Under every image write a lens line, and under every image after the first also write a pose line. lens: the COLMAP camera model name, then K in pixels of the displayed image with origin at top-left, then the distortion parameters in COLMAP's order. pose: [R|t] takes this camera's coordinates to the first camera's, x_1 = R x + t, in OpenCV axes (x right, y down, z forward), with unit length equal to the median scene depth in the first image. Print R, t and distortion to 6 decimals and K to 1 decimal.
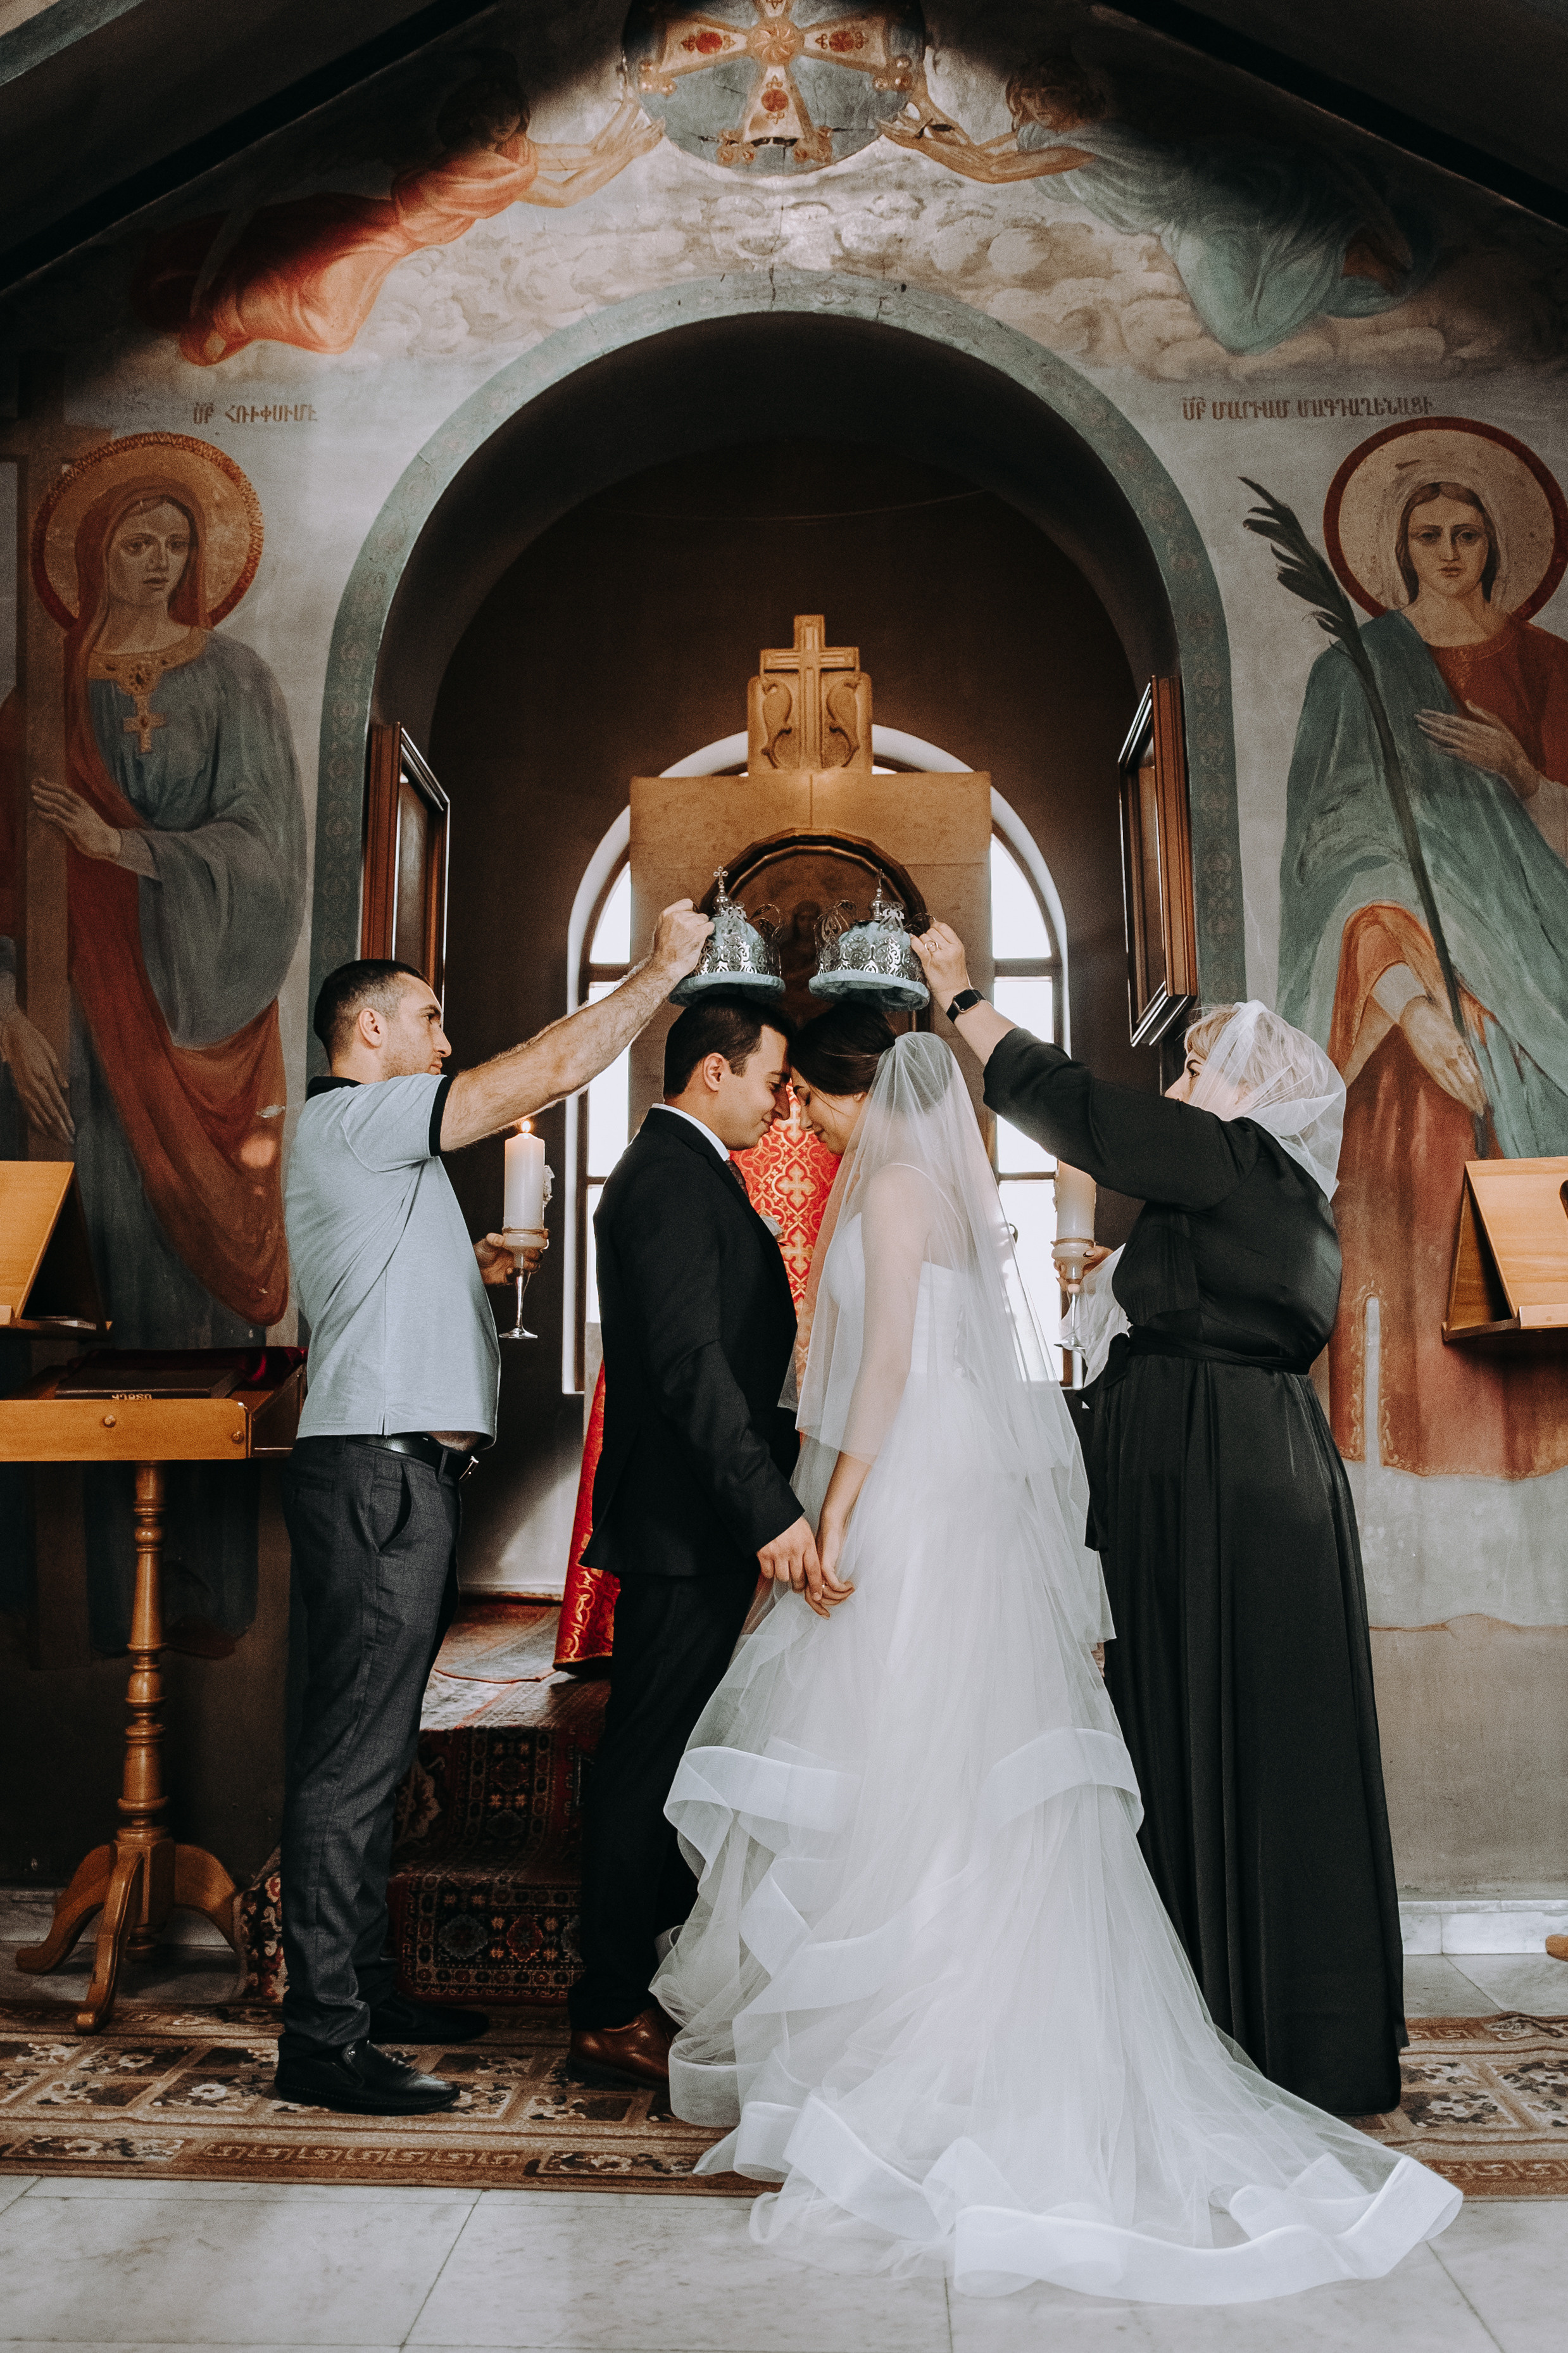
lens RADIAL K [[1879.3, 0, 792.1], [0, 1879.3, 1064.6], [0, 0, 1]] dist [-0.087980, 0.071304]
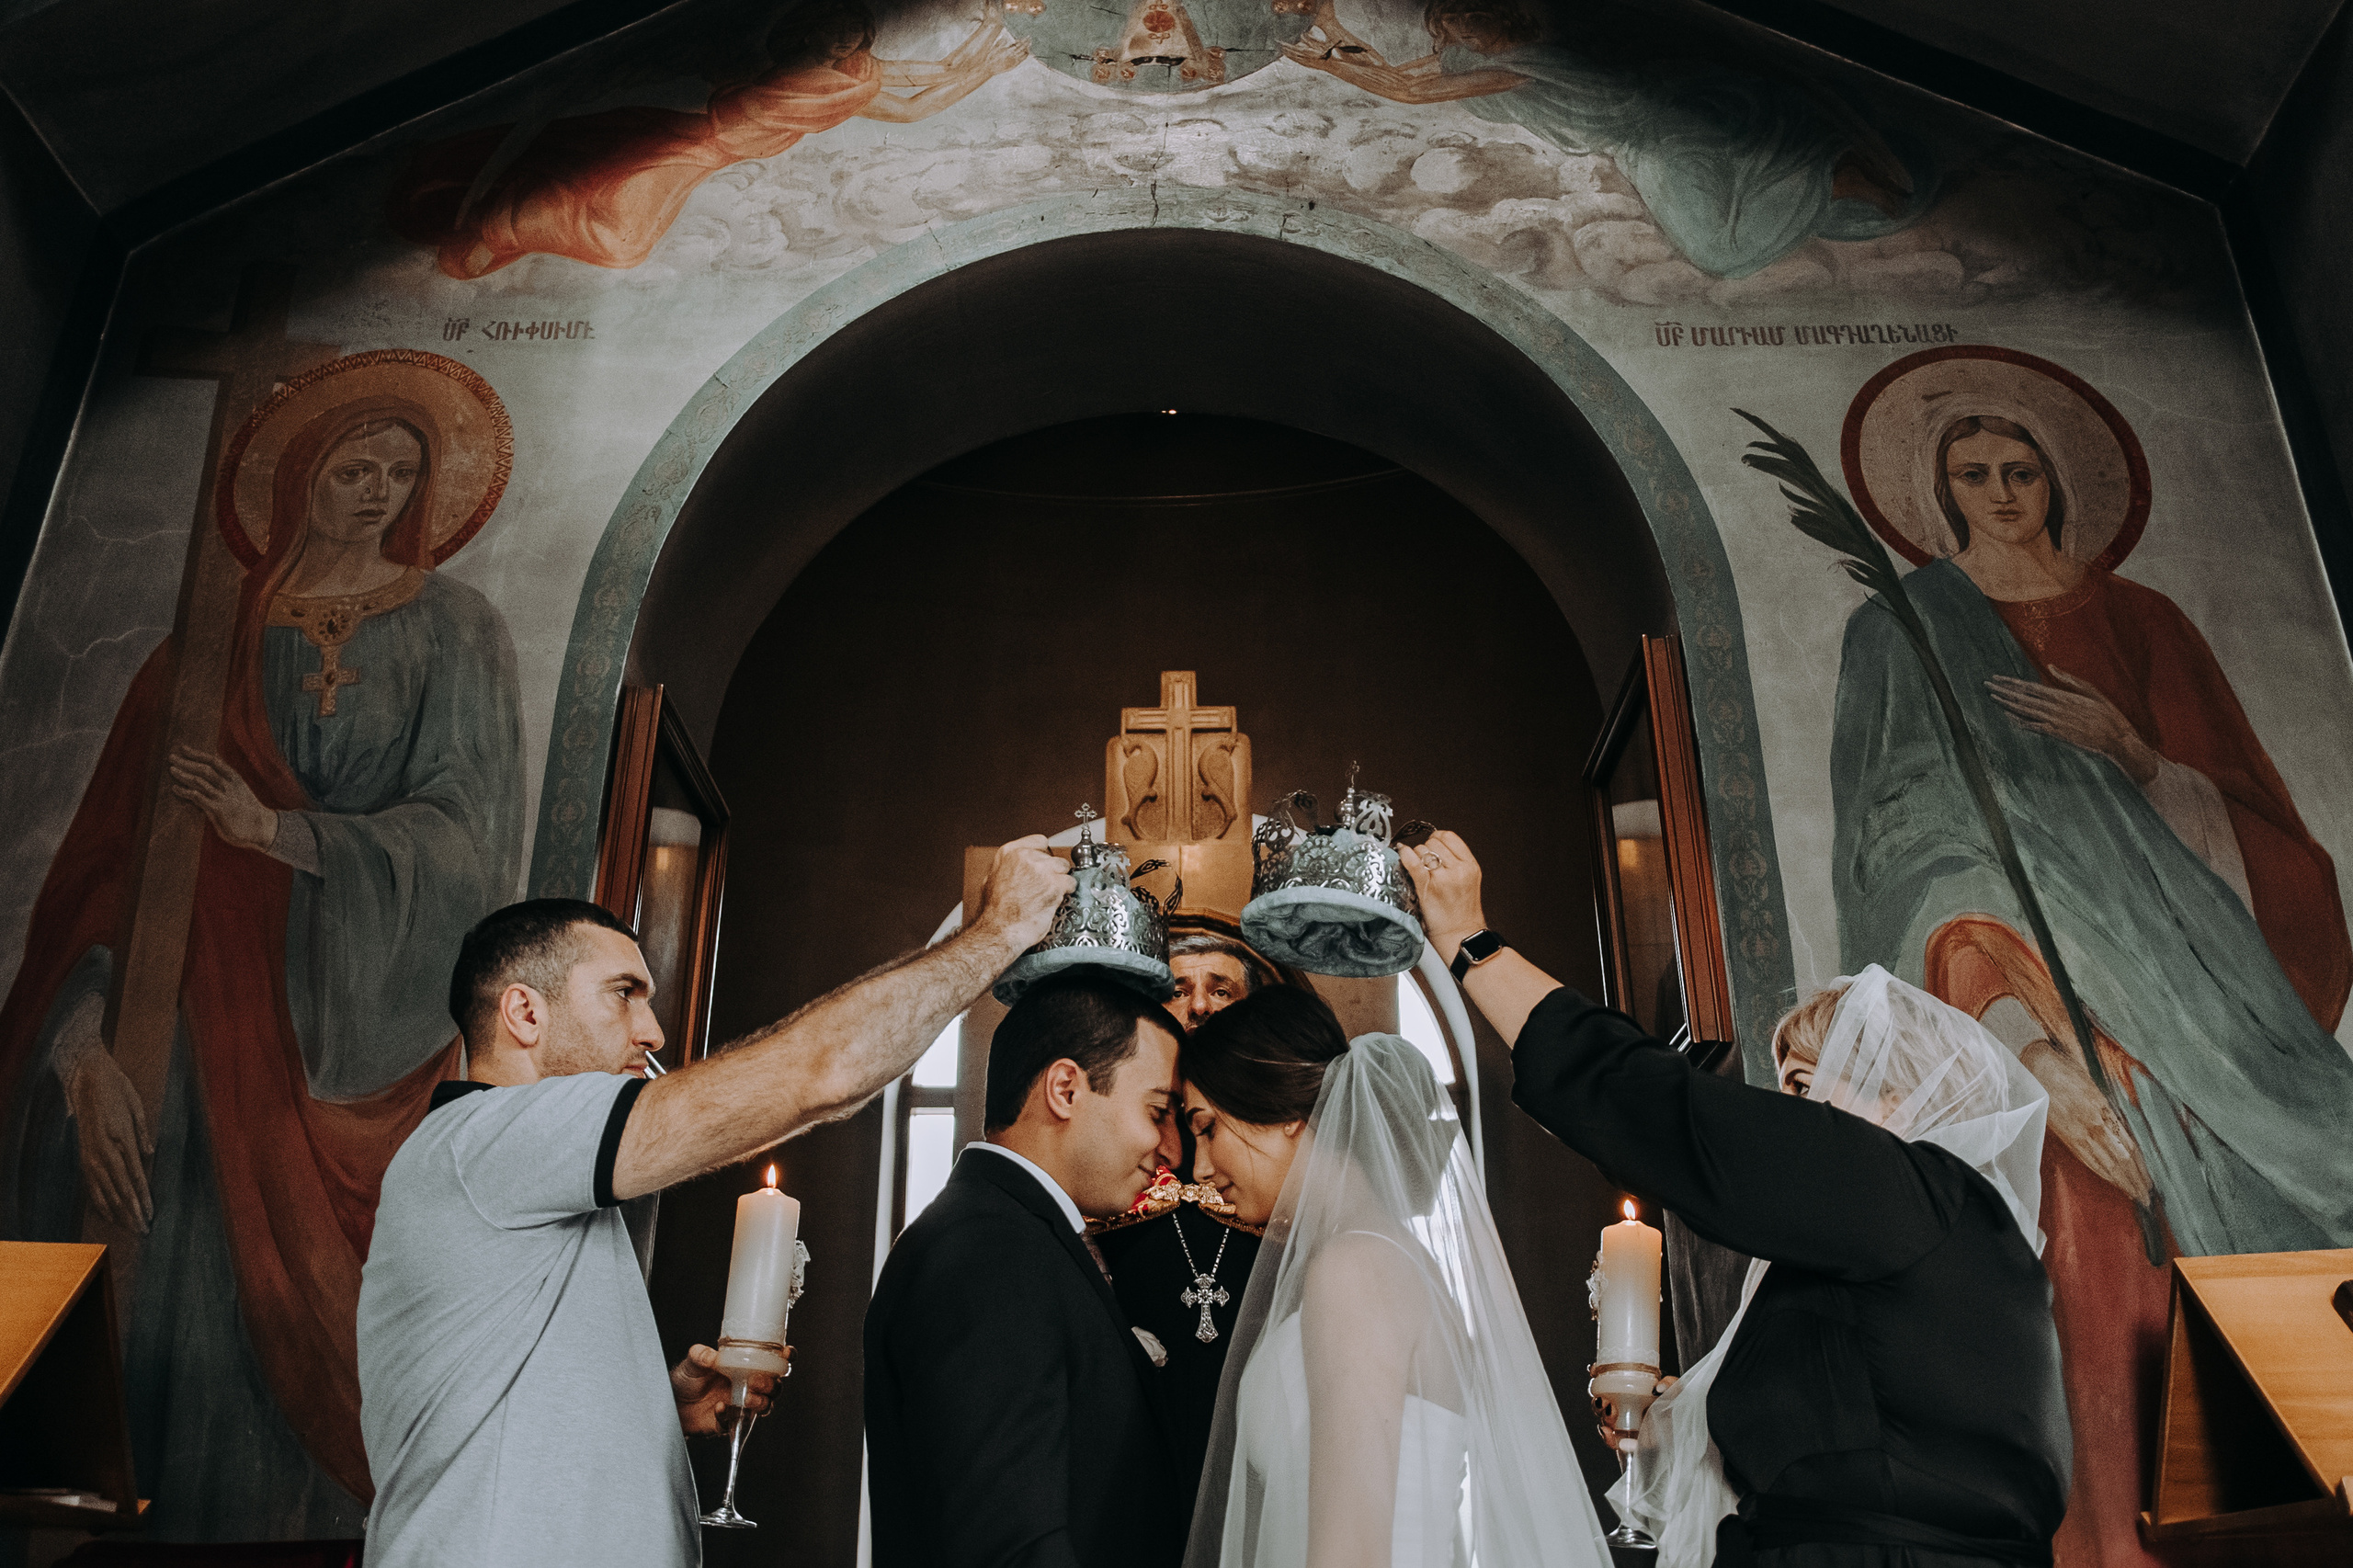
lens RADIAL K [[1879.5, 0, 1176.5], [0, 1879.5, 784.0], [0, 0, 1]] dist [-0.087980, 0.071304]
pose [[0.999853, 0.010640, 0.013451, -0.009659], [-0.006901, 0.967596, -0.252407, 0.047535], [-0.015700, 0.252277, 0.967528, 0.264251]]
